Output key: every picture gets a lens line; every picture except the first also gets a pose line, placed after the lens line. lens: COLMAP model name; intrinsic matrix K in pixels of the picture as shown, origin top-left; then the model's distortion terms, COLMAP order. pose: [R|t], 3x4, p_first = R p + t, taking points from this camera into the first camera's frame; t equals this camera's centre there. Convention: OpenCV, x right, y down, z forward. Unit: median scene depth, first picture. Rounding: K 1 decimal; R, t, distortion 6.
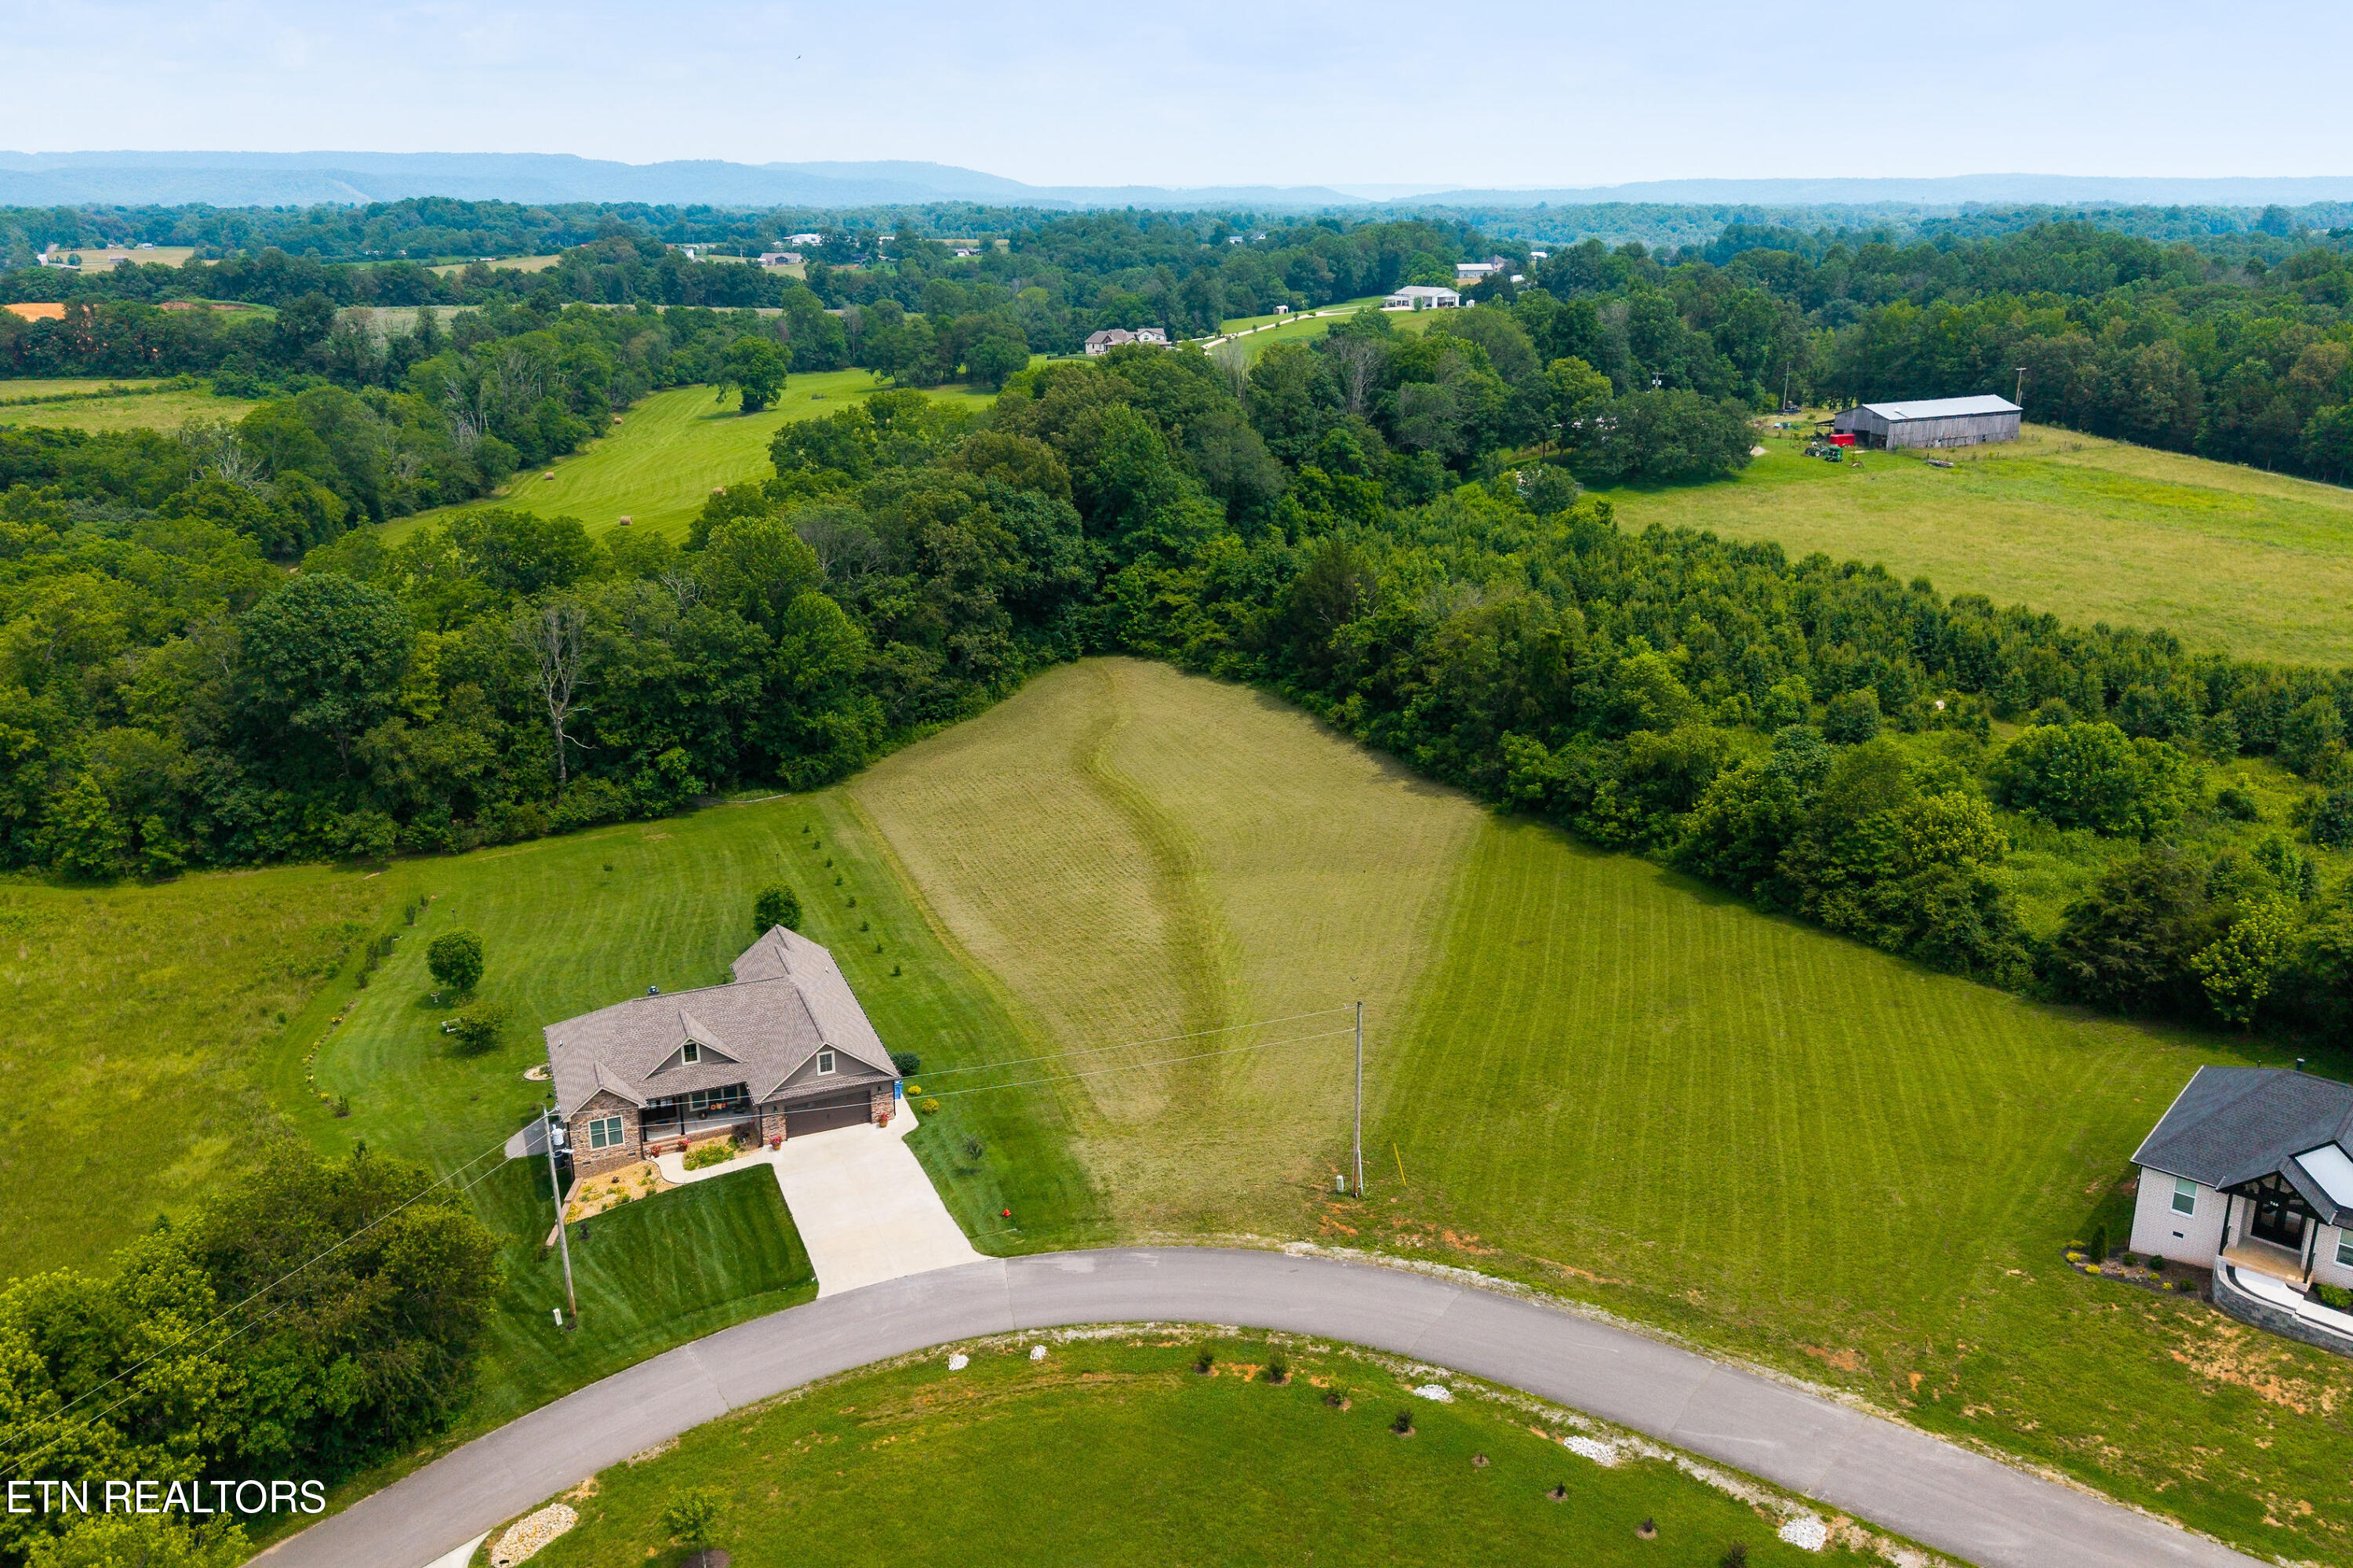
lens RADIAL K [[1827.3, 0, 1176.5], [0, 1827.3, 784.0], [0, 0, 1]] dist [0.029935, -0.034524]
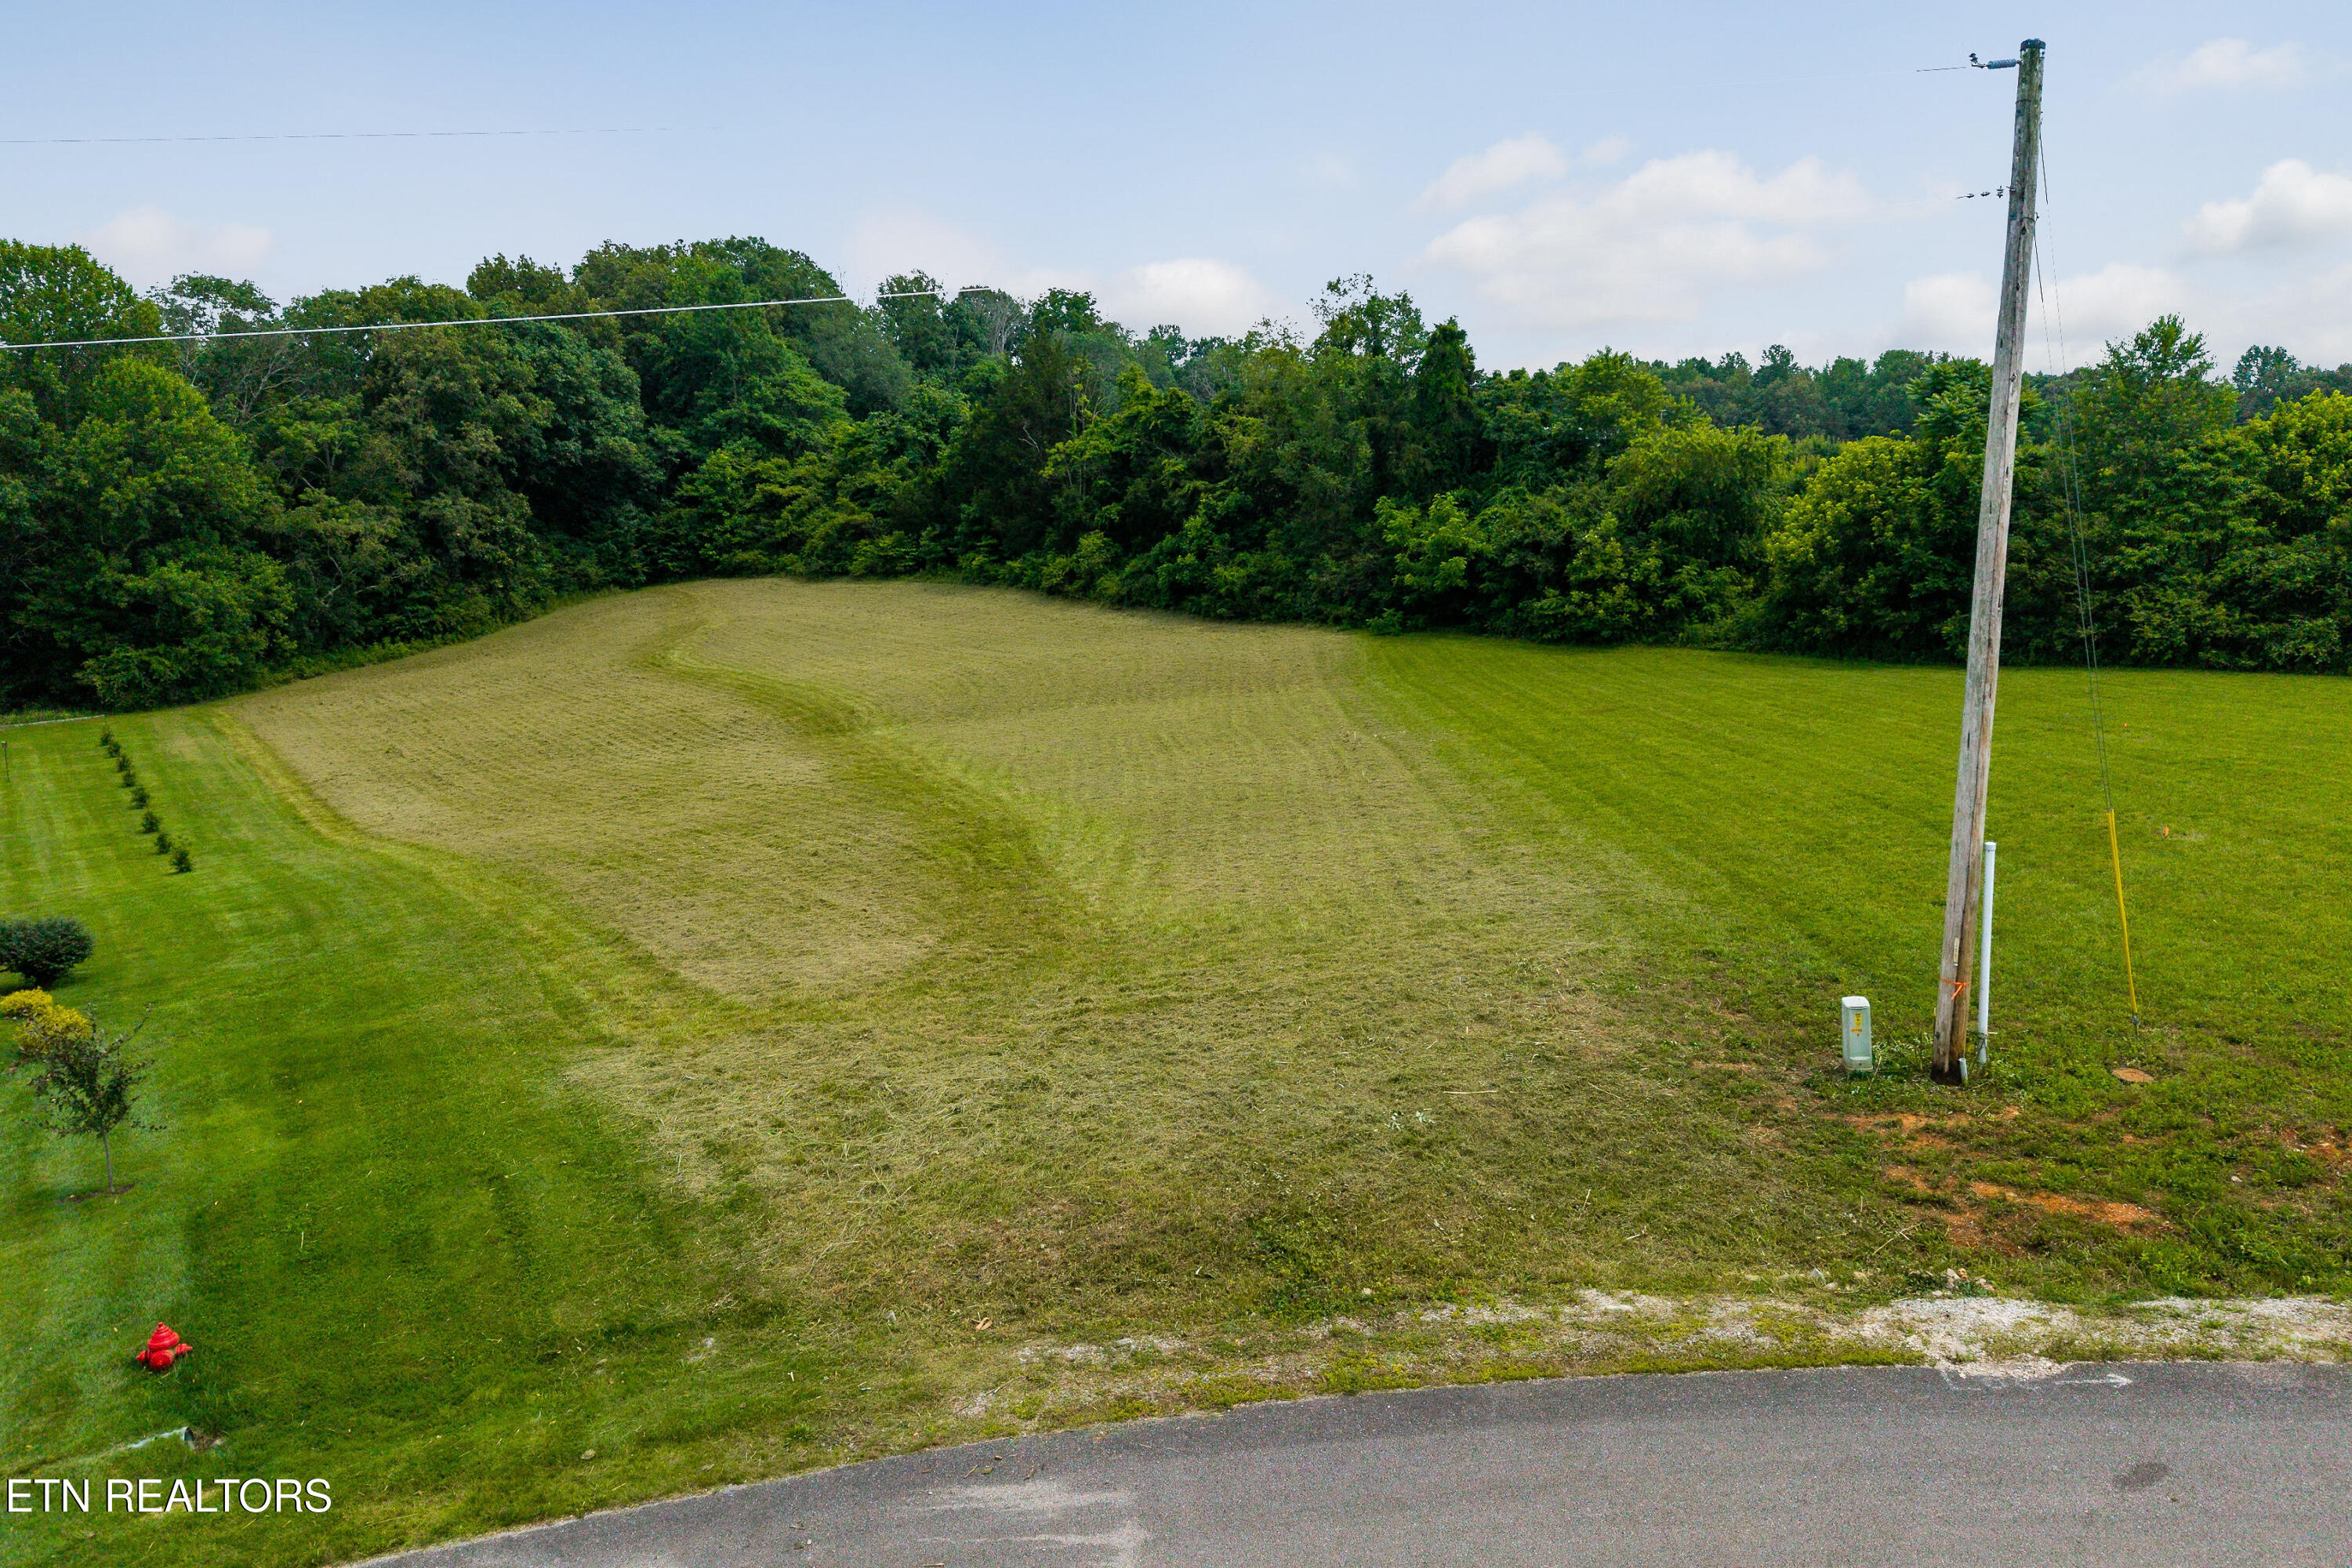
lens RADIAL K [[1721.3, 0, 1176.0], [0, 1721.3, 784.0], [0, 0, 1]] dist [0.000879, -0.034711]
pose [[0.970816, -0.037196, 0.236924, -0.020344], [0.066788, 0.990750, -0.118126, 0.119887], [-0.230338, 0.130502, 0.964320, 0.471000]]
